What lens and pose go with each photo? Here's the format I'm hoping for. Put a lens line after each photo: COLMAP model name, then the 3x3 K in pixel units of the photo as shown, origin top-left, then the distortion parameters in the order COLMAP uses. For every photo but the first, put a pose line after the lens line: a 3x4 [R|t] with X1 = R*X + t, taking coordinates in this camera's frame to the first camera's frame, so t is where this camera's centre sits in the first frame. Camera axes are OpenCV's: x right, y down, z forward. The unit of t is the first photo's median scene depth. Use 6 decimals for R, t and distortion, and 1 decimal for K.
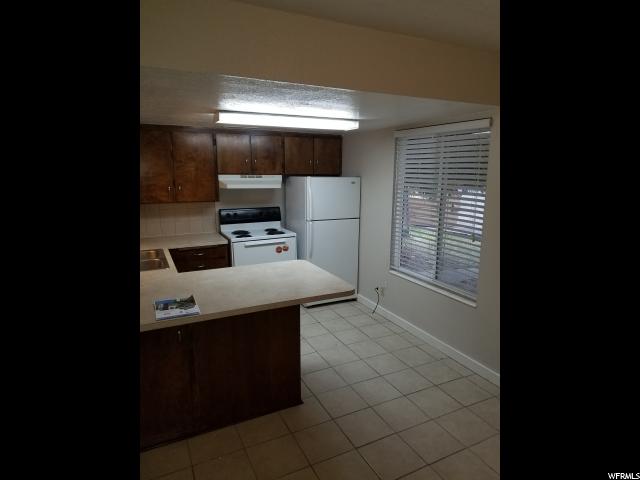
lens RADIAL K [[369.9, 0, 322.3], [0, 369.9, 243.3], [0, 0, 1]] dist [0.002468, -0.000373]
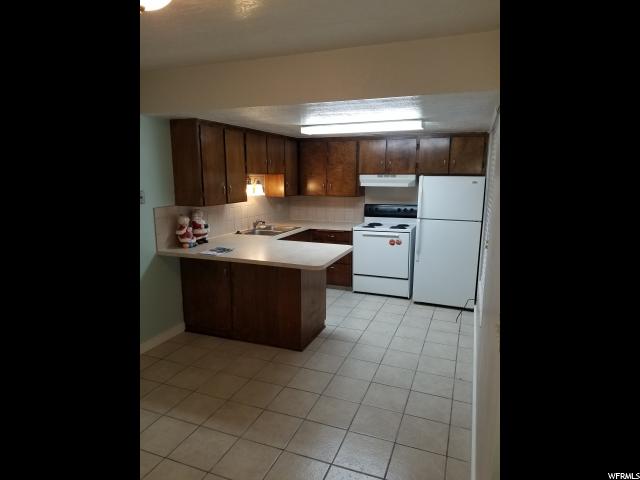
lens RADIAL K [[369.9, 0, 322.3], [0, 369.9, 243.3], [0, 0, 1]] dist [0.002468, -0.000373]
pose [[0.666732, 0.131957, -0.733523, 0.553361], [-0.136146, 0.989205, 0.054204, -0.011591], [0.732757, 0.063727, 0.677500, 0.101140]]
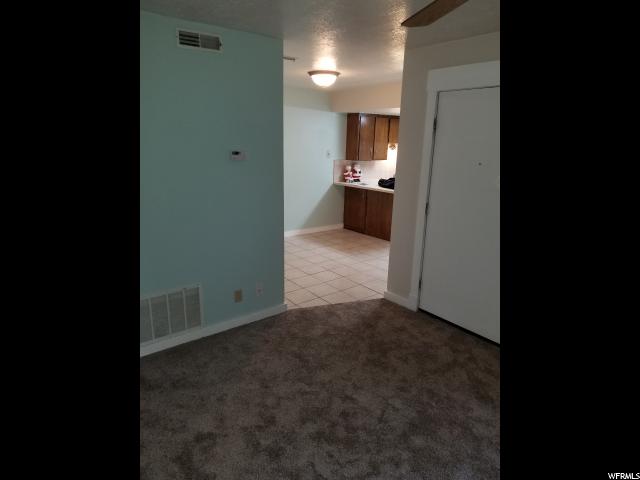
lens RADIAL K [[369.9, 0, 322.3], [0, 369.9, 243.3], [0, 0, 1]] dist [0.002468, -0.000373]
pose [[0.178494, 0.265155, -0.947540, 1.301997], [-0.201623, 0.952427, 0.228542, -0.006152], [0.963062, 0.150253, 0.223464, 0.021321]]
